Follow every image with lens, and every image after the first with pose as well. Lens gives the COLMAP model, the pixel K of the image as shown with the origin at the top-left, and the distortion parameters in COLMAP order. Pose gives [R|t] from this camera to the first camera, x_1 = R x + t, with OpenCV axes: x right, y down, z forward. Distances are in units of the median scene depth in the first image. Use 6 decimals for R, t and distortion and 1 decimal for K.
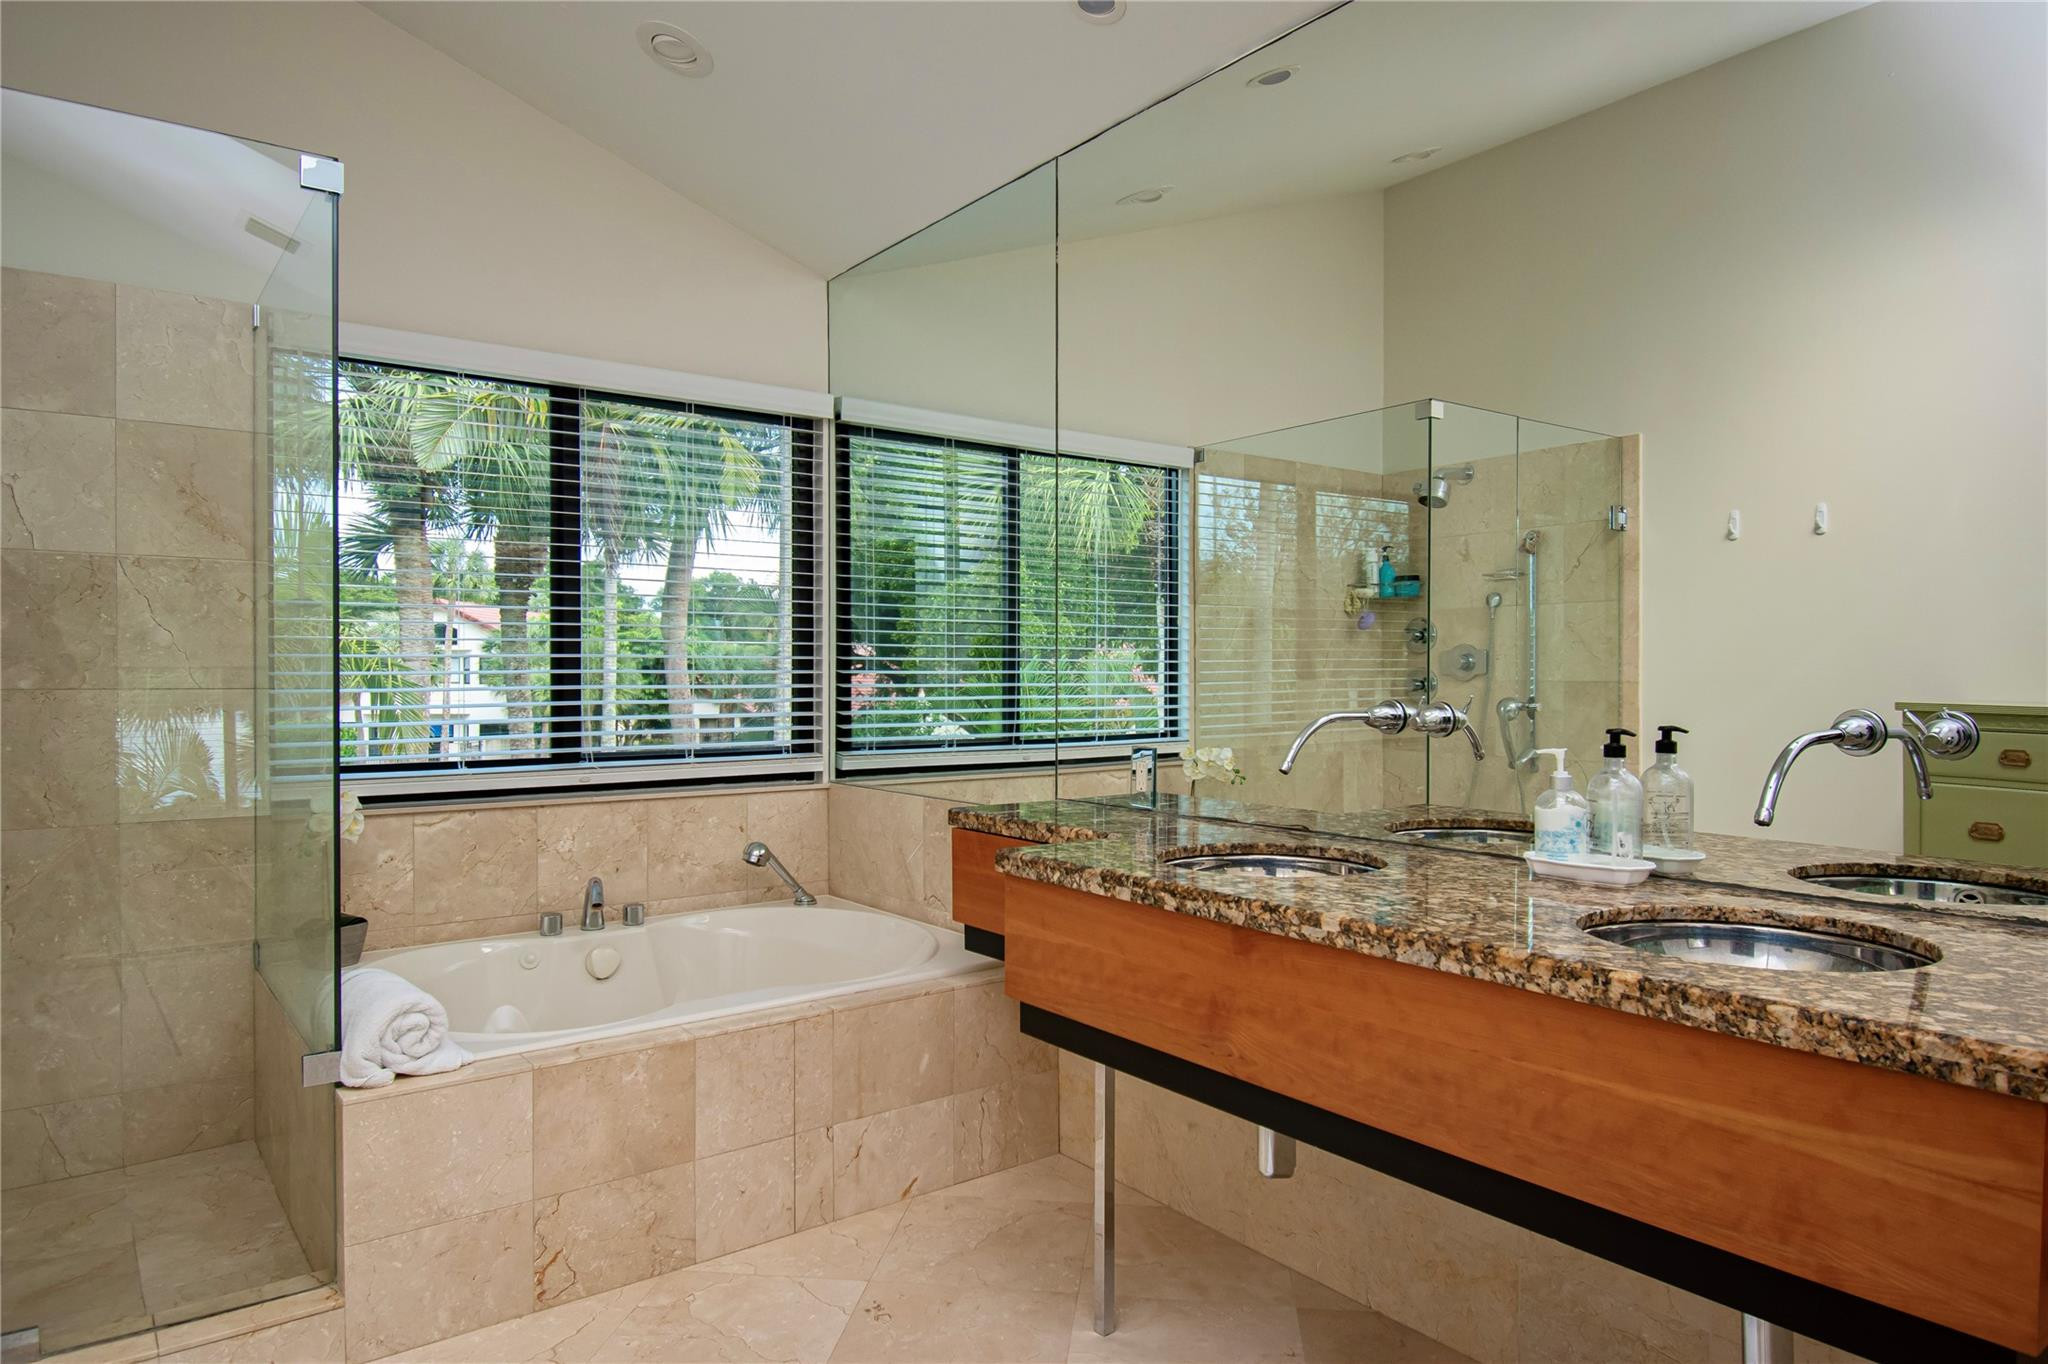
lens RADIAL K [[1241.2, 0, 1027.4], [0, 1241.2, 695.6], [0, 0, 1]] dist [0.009046, -0.020868]
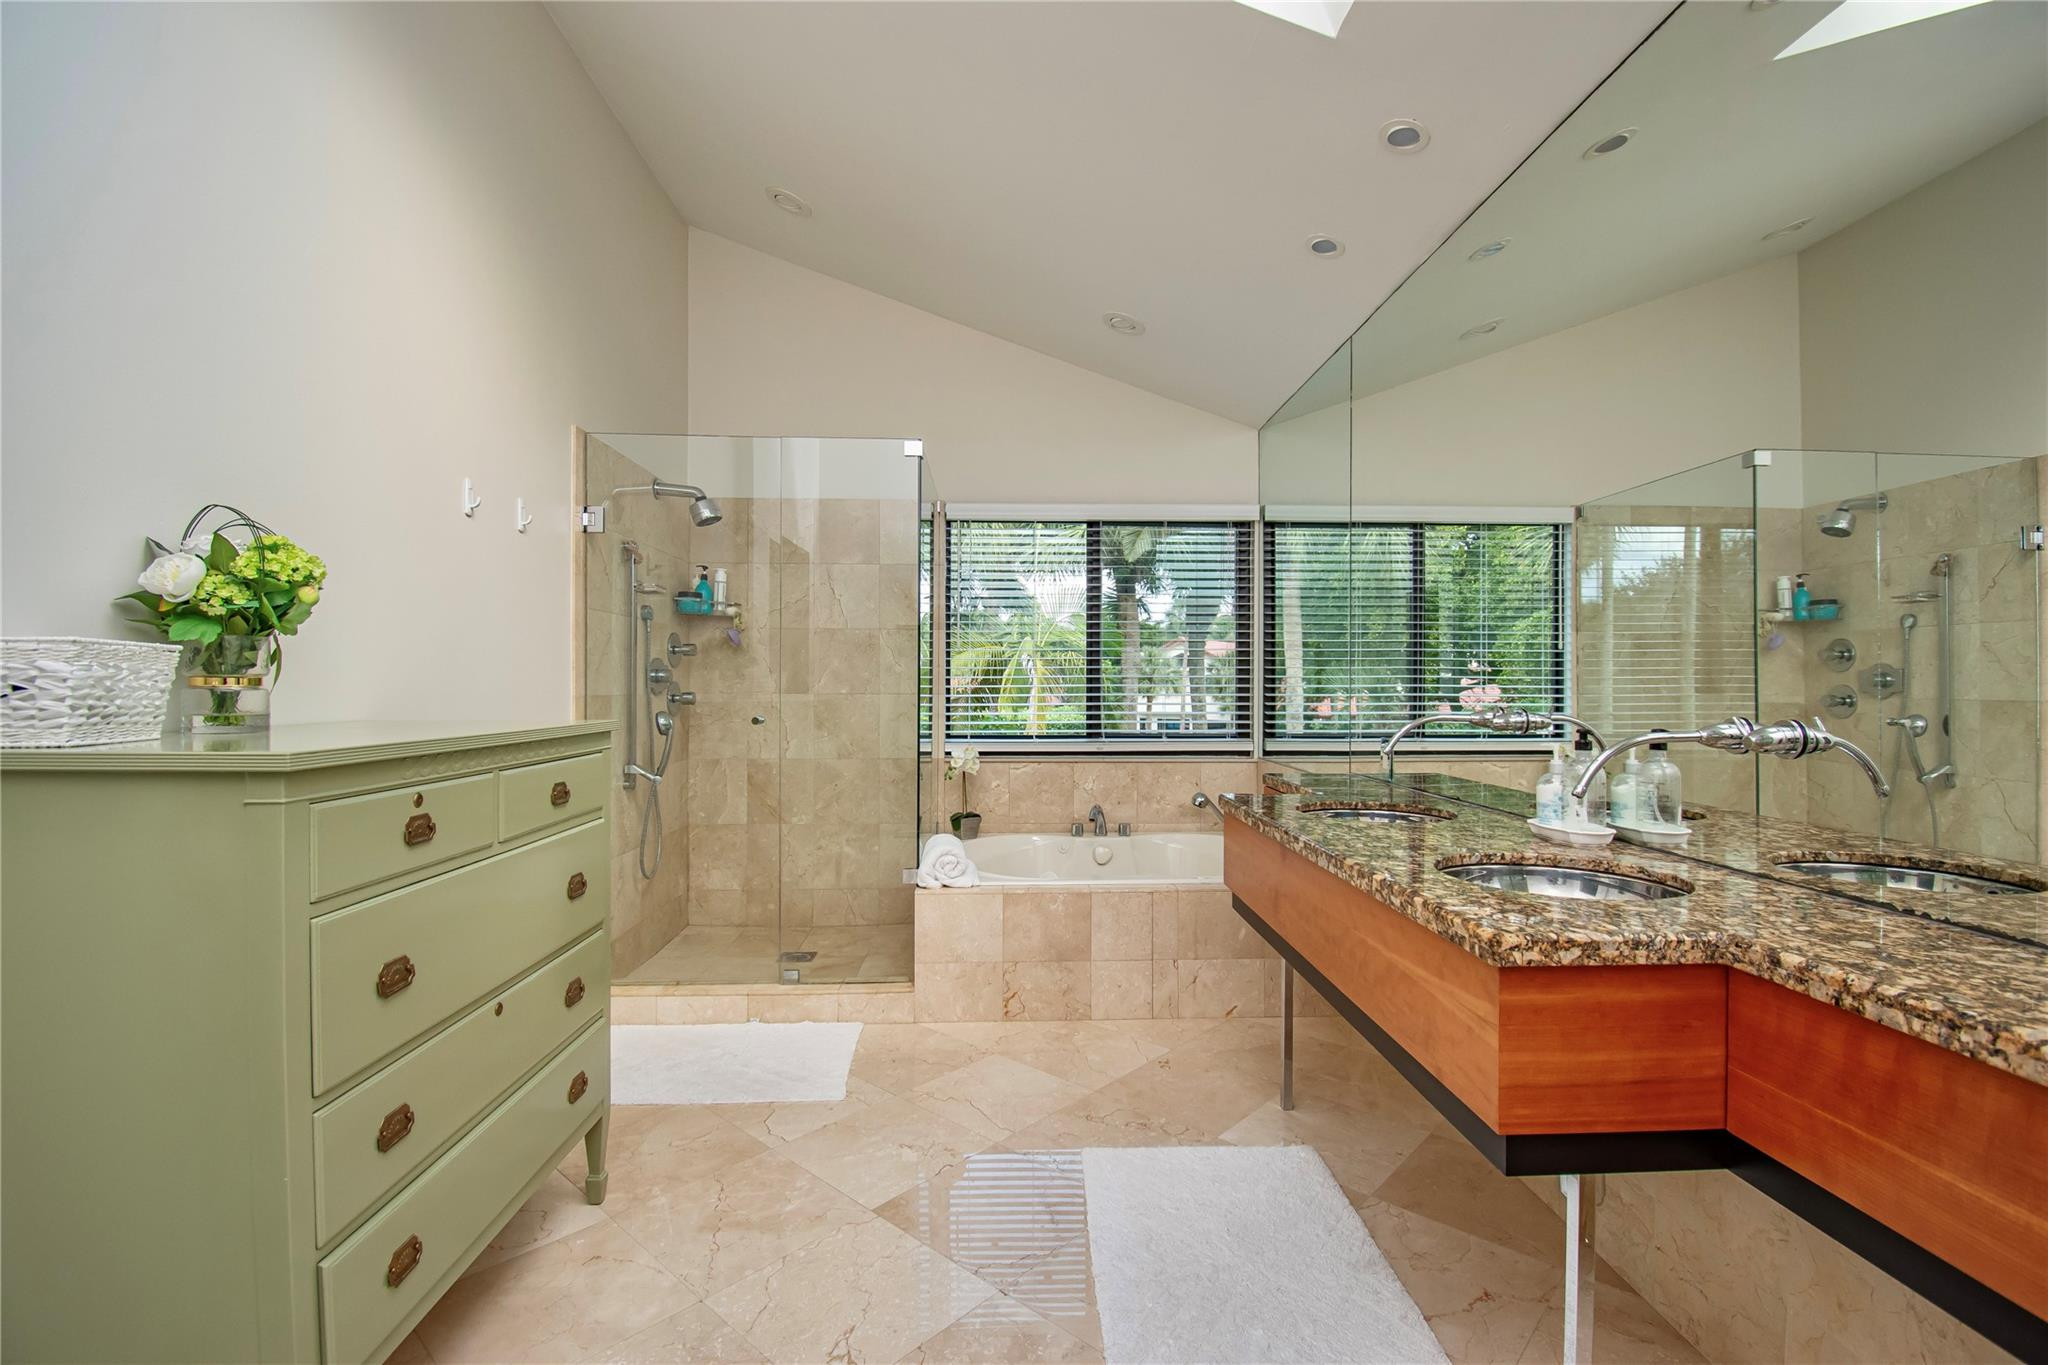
lens RADIAL K [[917.5, 0, 1033.8], [0, 917.5, 690.3], [0, 0, 1]] dist [0.010347, -0.016941]
pose [[0.820741, 0.007173, -0.571256, 0.294404], [-0.014545, 0.999859, -0.008343, 0.000012], [0.571116, 0.015156, 0.820729, -0.091155]]
